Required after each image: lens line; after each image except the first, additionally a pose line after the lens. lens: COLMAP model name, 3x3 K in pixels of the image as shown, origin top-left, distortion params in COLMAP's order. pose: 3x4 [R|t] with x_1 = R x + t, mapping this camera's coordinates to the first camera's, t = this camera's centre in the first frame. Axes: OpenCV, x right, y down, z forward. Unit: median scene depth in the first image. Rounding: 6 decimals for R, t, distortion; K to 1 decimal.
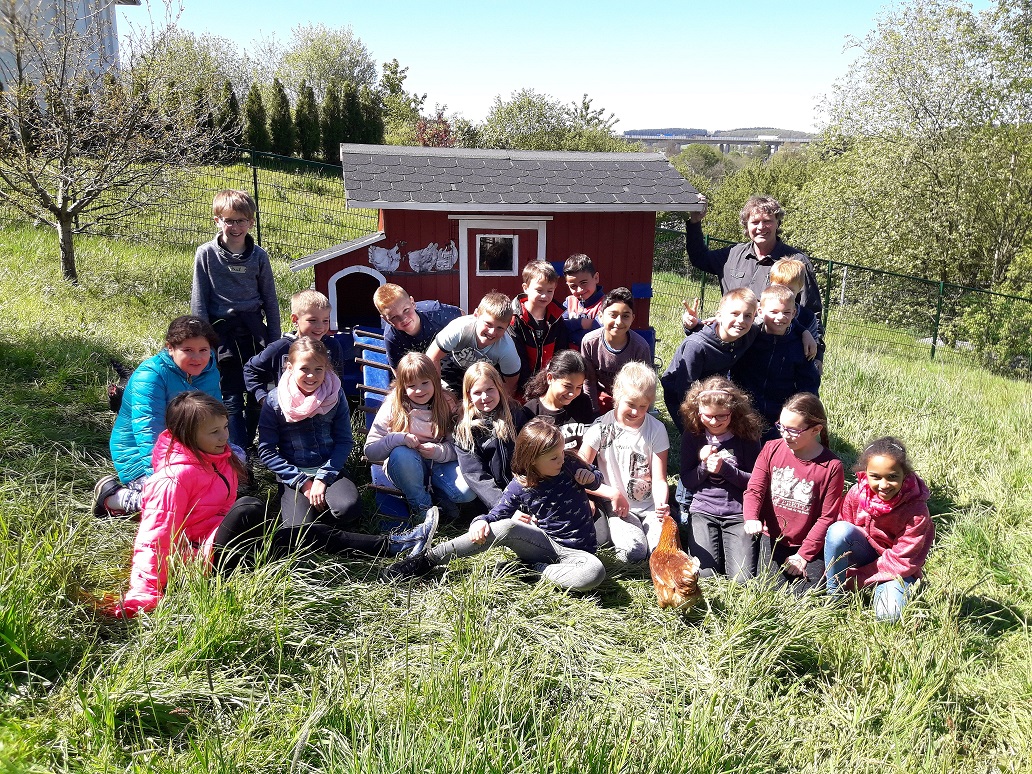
lens RADIAL K [[846.7, 0, 516.0], [0, 846.7, 387.0], [0, 0, 1]] dist [0.039434, -0.012410]
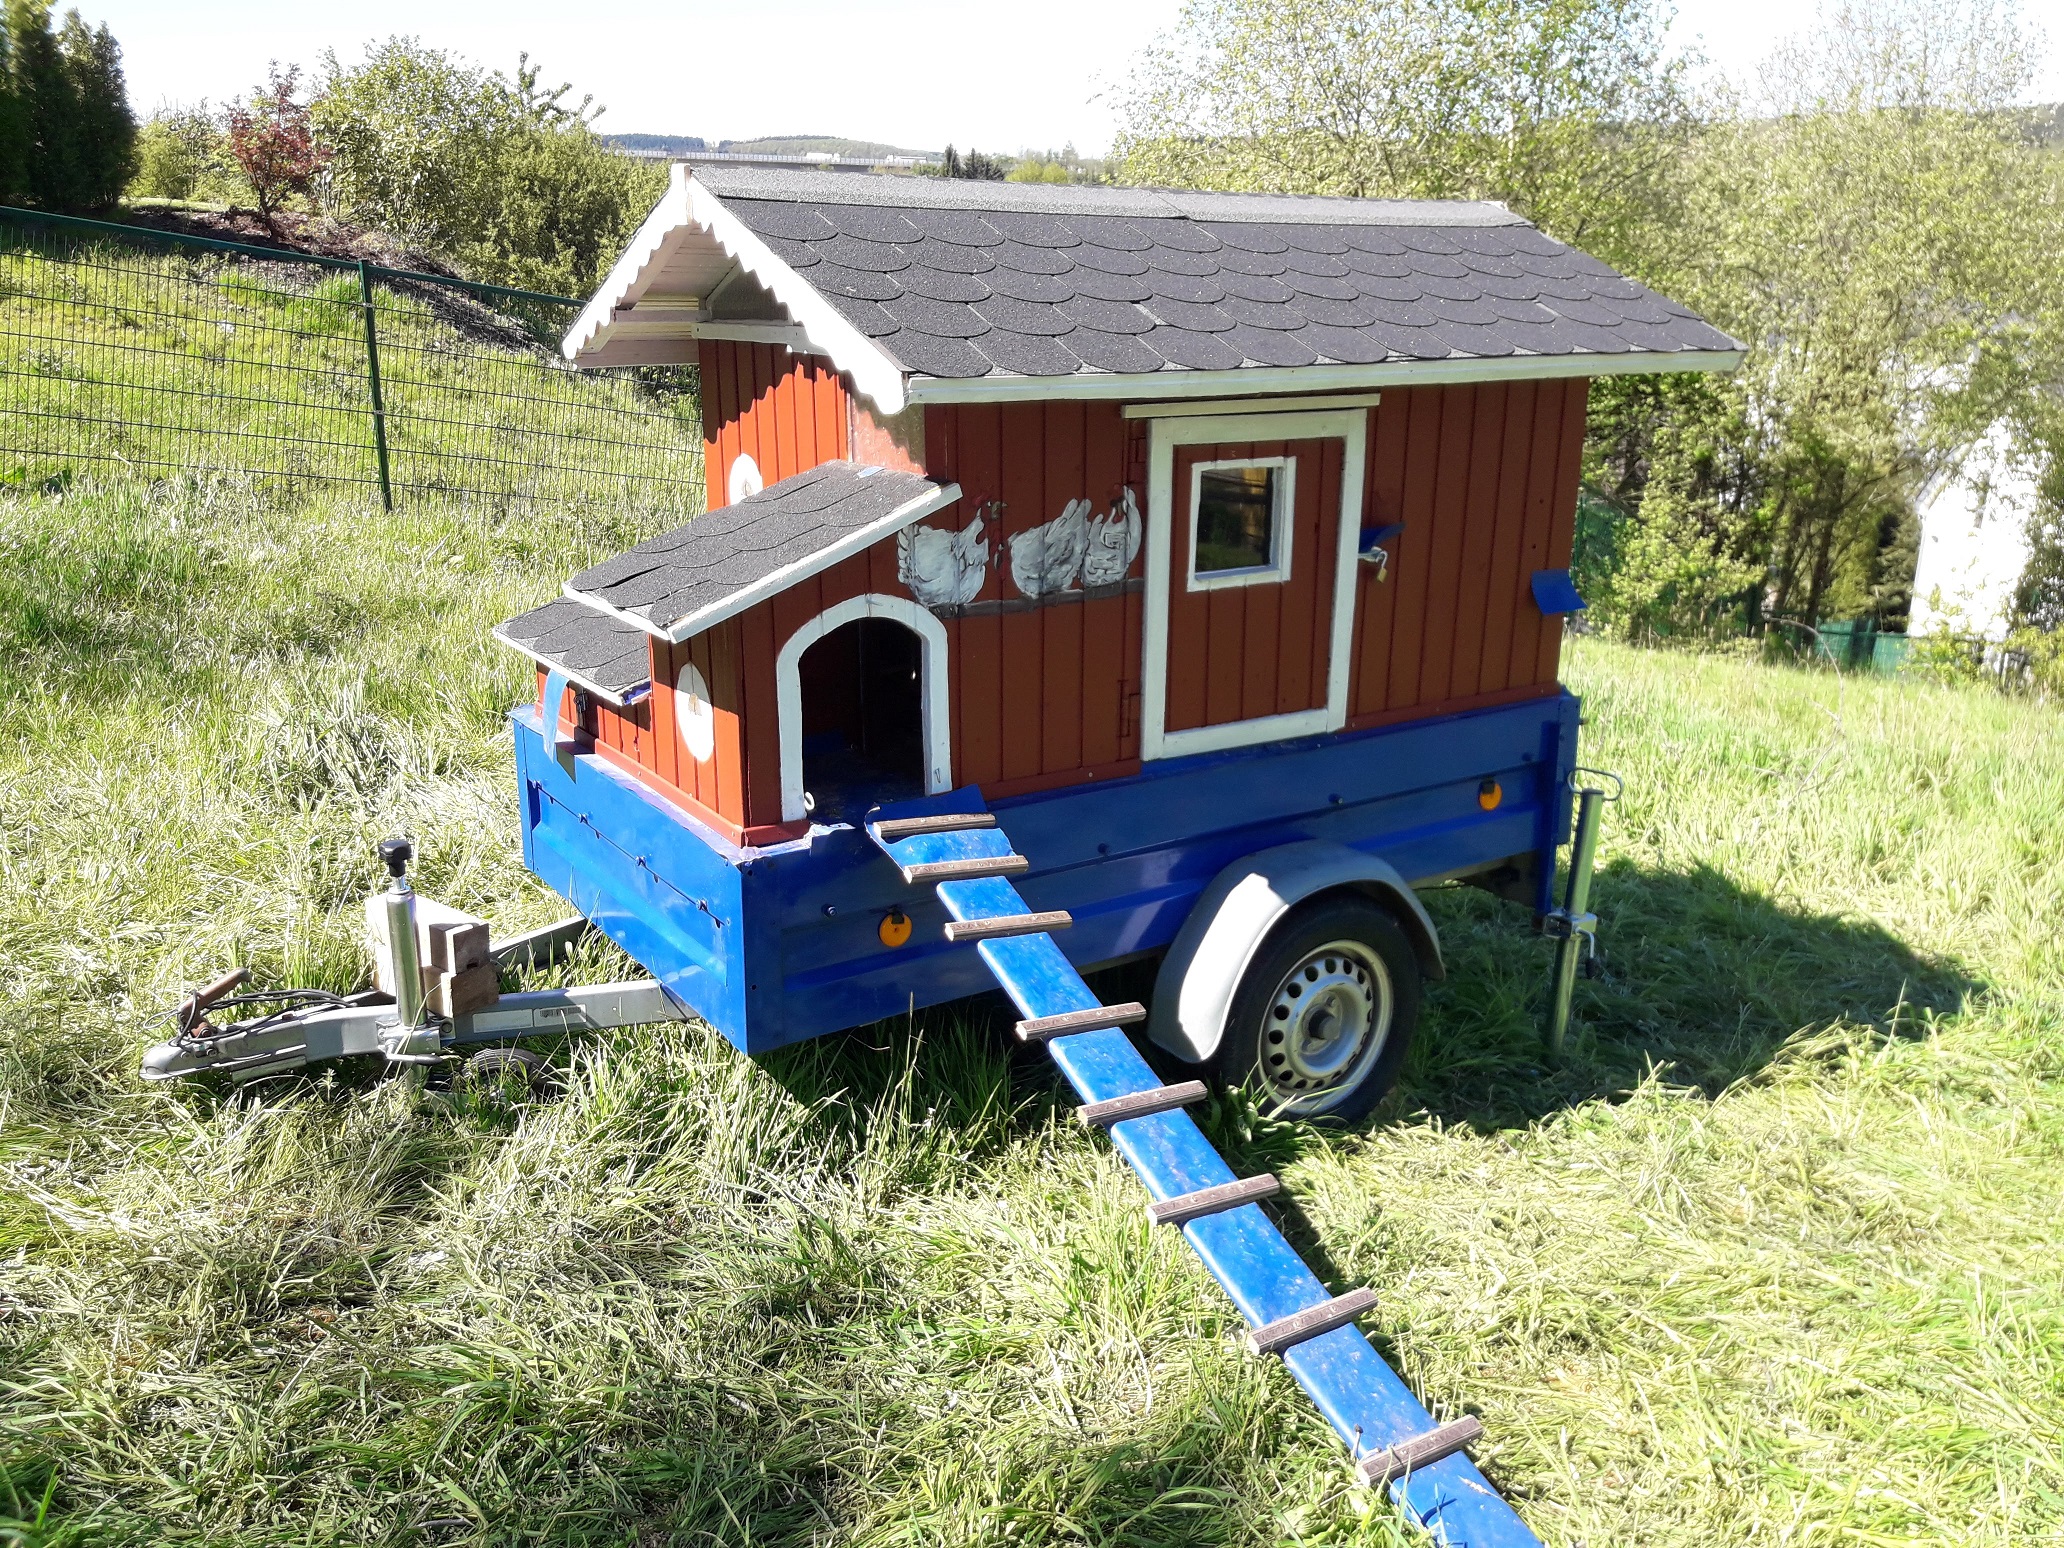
lens RADIAL K [[1693.5, 0, 1032.0], [0, 1693.5, 774.0], [0, 0, 1]] dist [0.039434, -0.012410]
pose [[0.930809, -0.116746, 0.346359, -0.336868], [0.094778, 0.992298, 0.079763, -0.121522], [-0.353004, -0.041417, 0.934705, 0.426544]]
